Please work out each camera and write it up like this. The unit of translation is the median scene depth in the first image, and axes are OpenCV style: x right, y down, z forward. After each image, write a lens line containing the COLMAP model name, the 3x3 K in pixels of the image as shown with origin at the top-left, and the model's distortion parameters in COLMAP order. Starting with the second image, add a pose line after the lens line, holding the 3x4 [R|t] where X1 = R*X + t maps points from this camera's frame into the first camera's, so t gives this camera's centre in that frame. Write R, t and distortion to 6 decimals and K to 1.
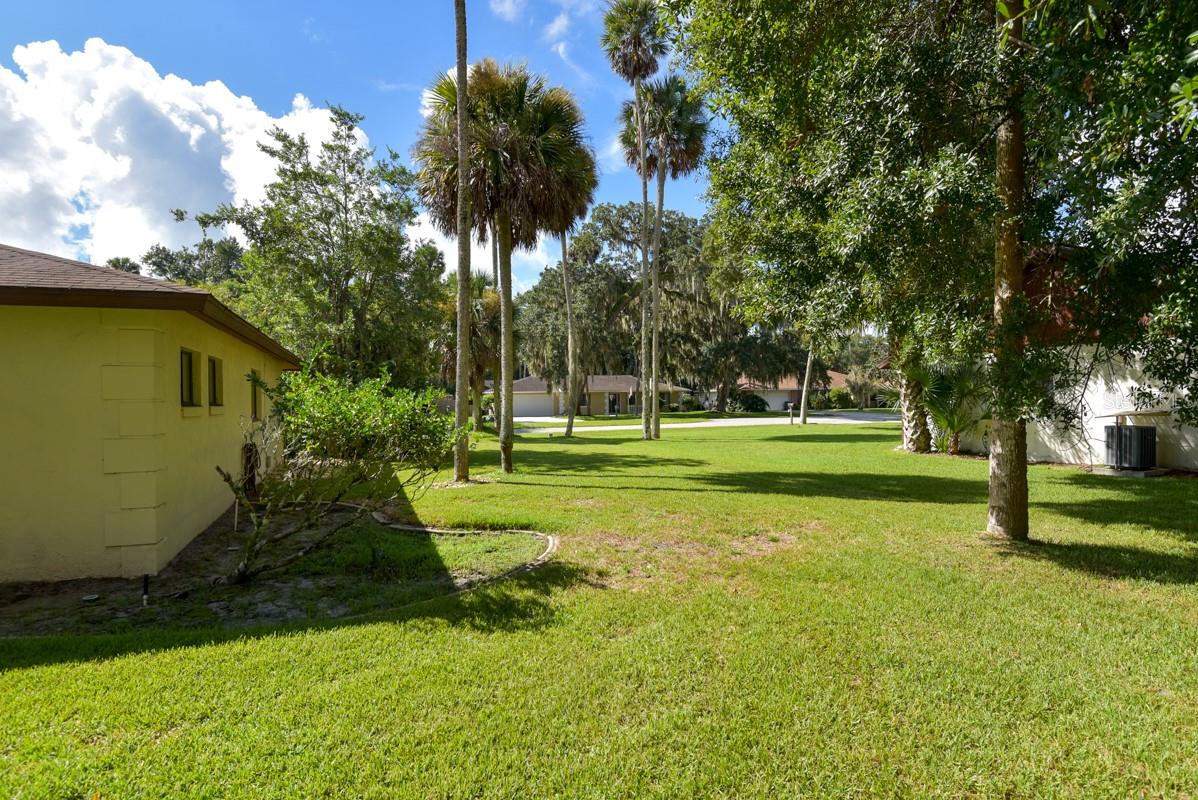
lens RADIAL K [[632.0, 0, 597.5], [0, 632.0, 394.2], [0, 0, 1]] dist [-0.025673, -0.000877]
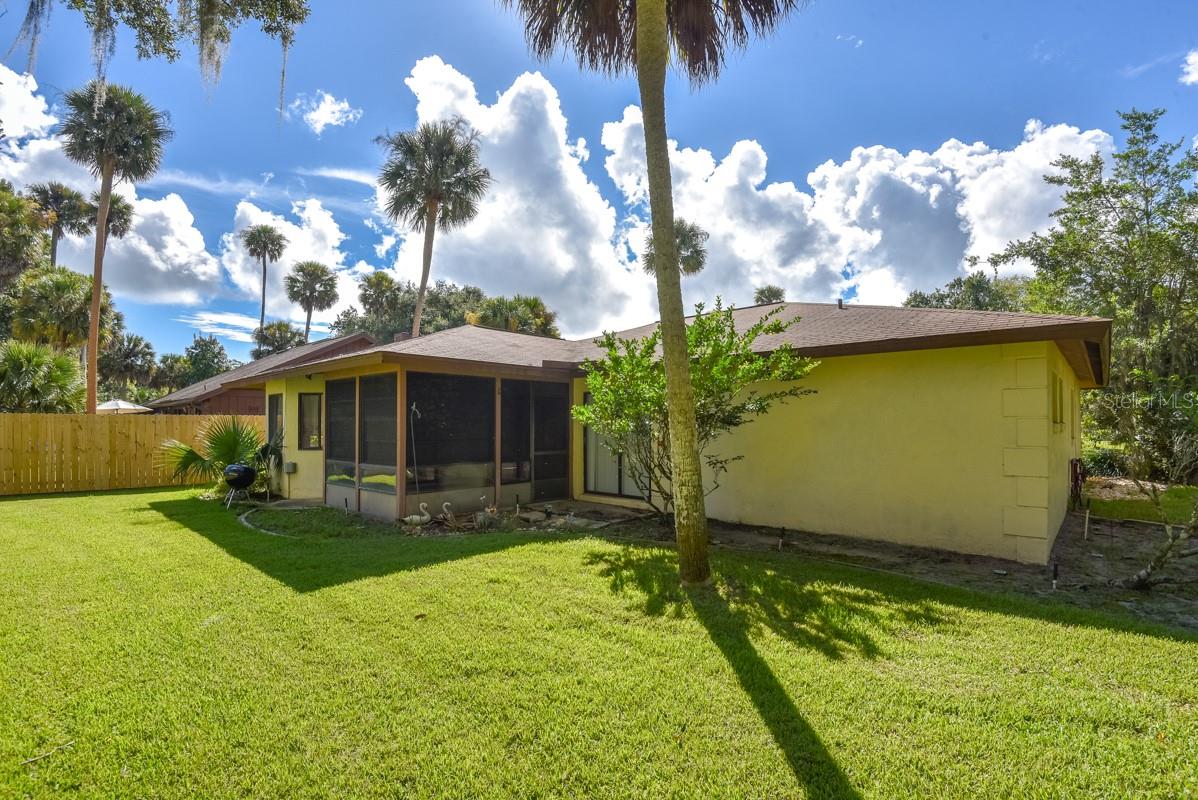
lens RADIAL K [[552.6, 0, 596.5], [0, 552.6, 405.8], [0, 0, 1]] dist [-0.022574, -0.010699]
pose [[0.446505, -0.017712, -0.894606, -0.066770], [0.004582, 0.999836, -0.017508, 0.000931], [0.894770, 0.003719, 0.446513, -0.086927]]
